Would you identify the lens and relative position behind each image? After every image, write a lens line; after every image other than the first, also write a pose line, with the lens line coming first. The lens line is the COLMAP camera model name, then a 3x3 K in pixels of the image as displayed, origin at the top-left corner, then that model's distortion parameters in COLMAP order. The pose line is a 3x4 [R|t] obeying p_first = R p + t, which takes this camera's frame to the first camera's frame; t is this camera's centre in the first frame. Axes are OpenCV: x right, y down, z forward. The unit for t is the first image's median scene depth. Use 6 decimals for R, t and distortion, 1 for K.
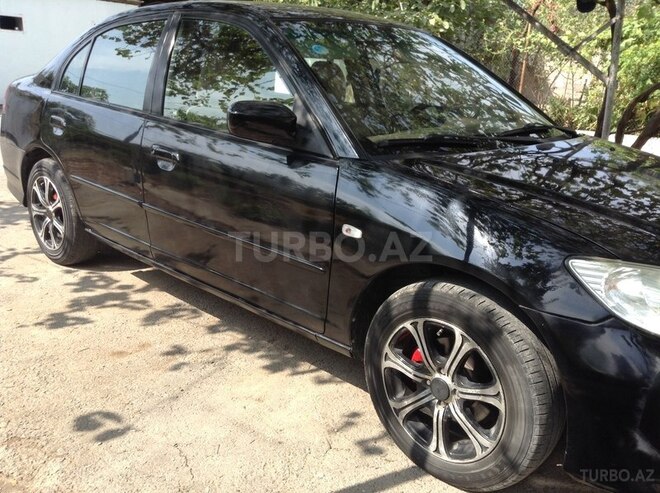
lens RADIAL K [[636.2, 0, 330.0], [0, 636.2, 246.5], [0, 0, 1]] dist [0.171717, -0.496308]
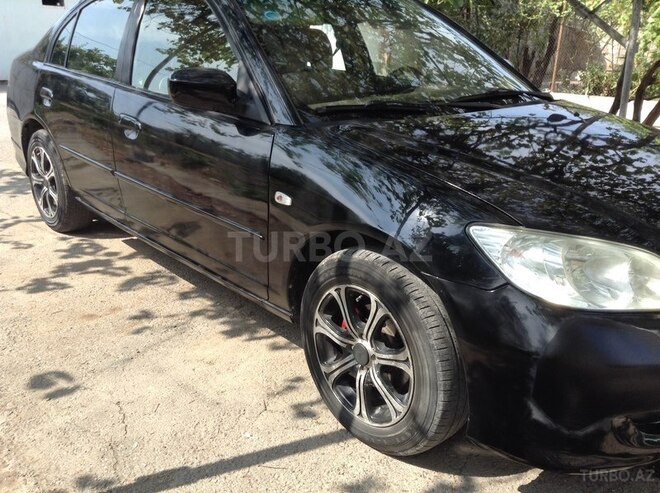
lens RADIAL K [[637.7, 0, 339.5], [0, 637.7, 248.5], [0, 0, 1]] dist [0.183306, -0.464146]
pose [[0.996437, 0.009665, -0.083780, 0.191410], [-0.006012, 0.999024, 0.043753, 0.009184], [0.084121, -0.043093, 0.995523, -0.003534]]
